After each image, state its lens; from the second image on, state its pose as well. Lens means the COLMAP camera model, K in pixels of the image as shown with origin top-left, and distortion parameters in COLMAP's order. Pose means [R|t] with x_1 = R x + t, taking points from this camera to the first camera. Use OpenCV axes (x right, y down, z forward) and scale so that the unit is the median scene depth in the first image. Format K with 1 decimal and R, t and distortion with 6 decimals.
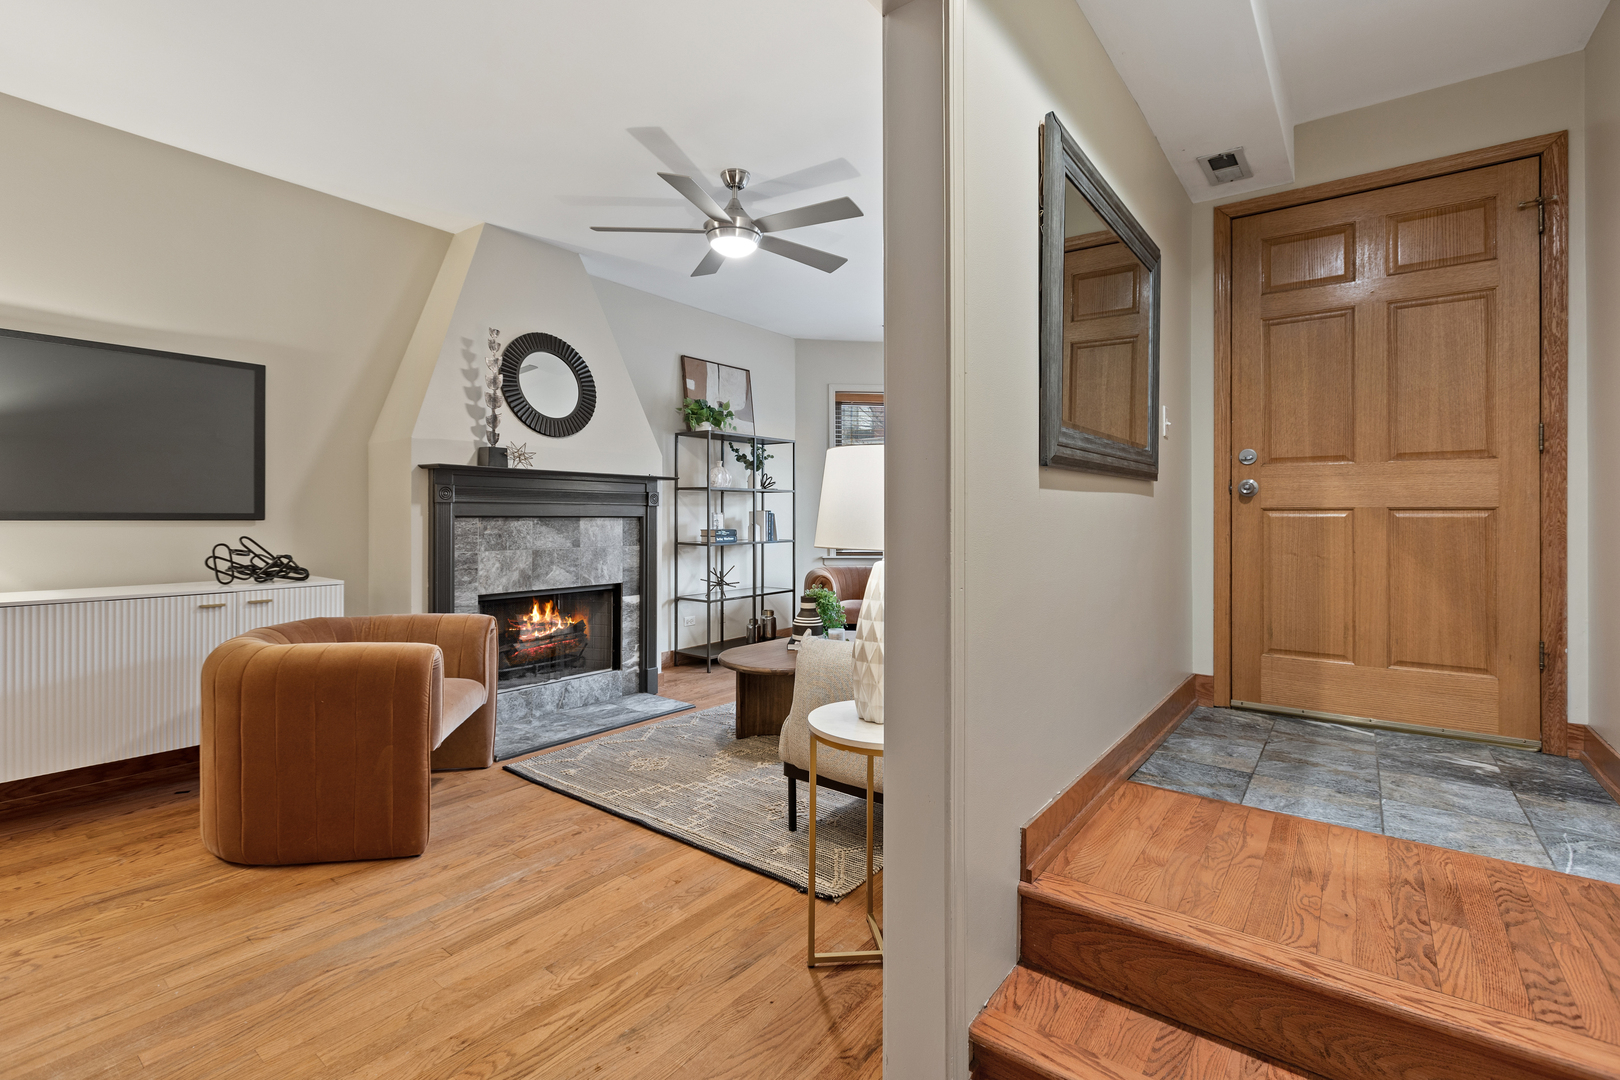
lens RADIAL K [[740.2, 0, 799.5], [0, 740.2, 516.4], [0, 0, 1]] dist [0.000670, -0.000211]
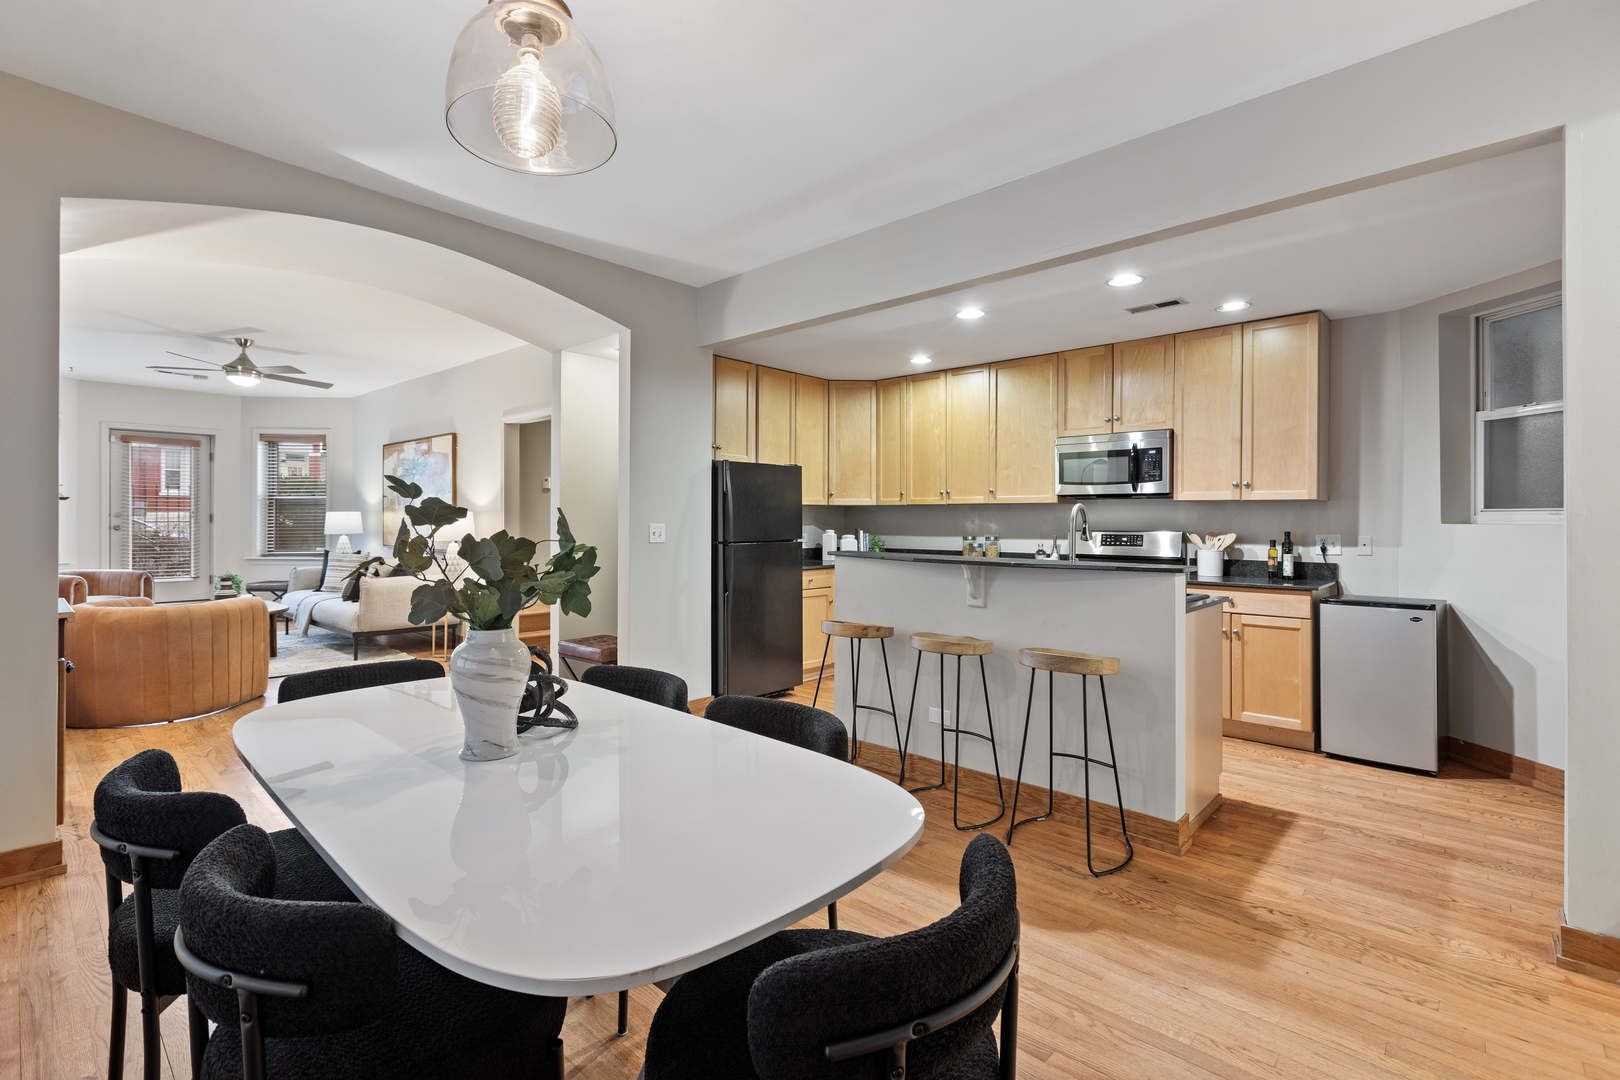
lens RADIAL K [[740.2, 0, 799.5], [0, 740.2, 516.4], [0, 0, 1]] dist [0.000670, -0.000211]
pose [[0.082077, 0.002279, 0.996623, -1.410484], [-0.001892, 0.999996, -0.002131, -0.026804], [-0.996624, -0.001711, 0.082081, -0.389705]]
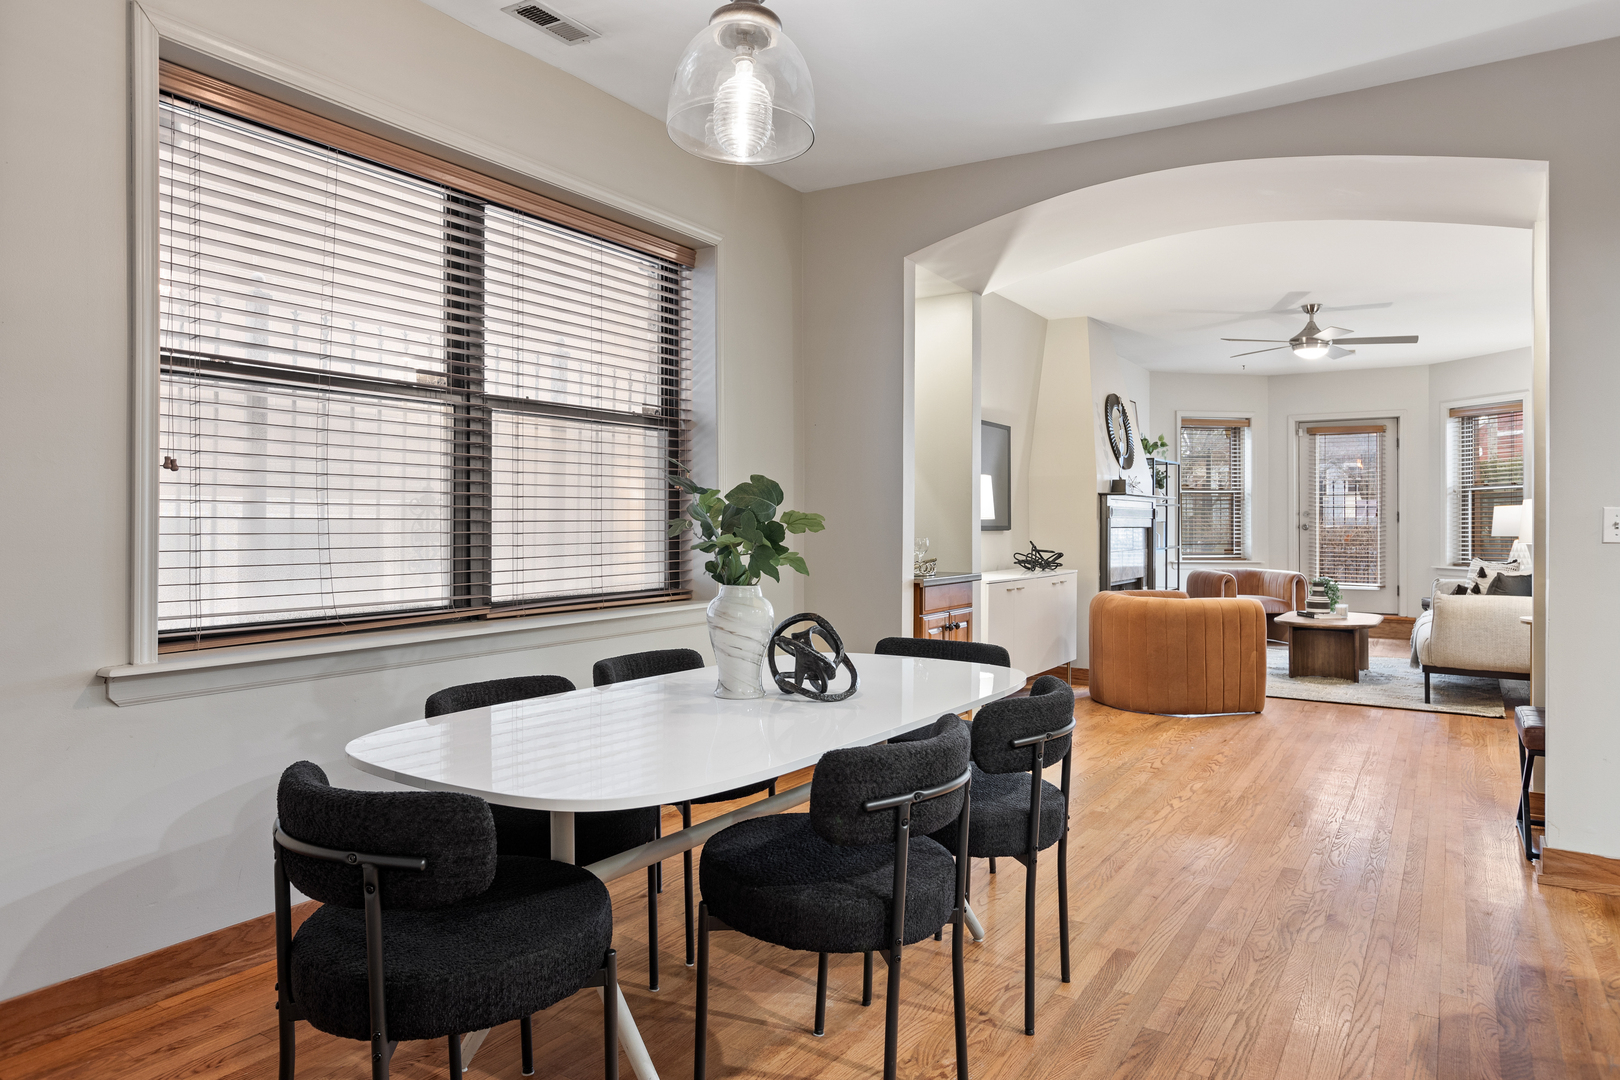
lens RADIAL K [[1006.9, 0, 811.1], [0, 1006.9, 511.5], [0, 0, 1]] dist [0.001305, 0.001810]
pose [[0.995115, 0.002525, 0.098685, -1.063560], [-0.001395, 0.999933, -0.011510, -0.006029], [-0.098708, 0.011316, 0.995052, -0.782826]]
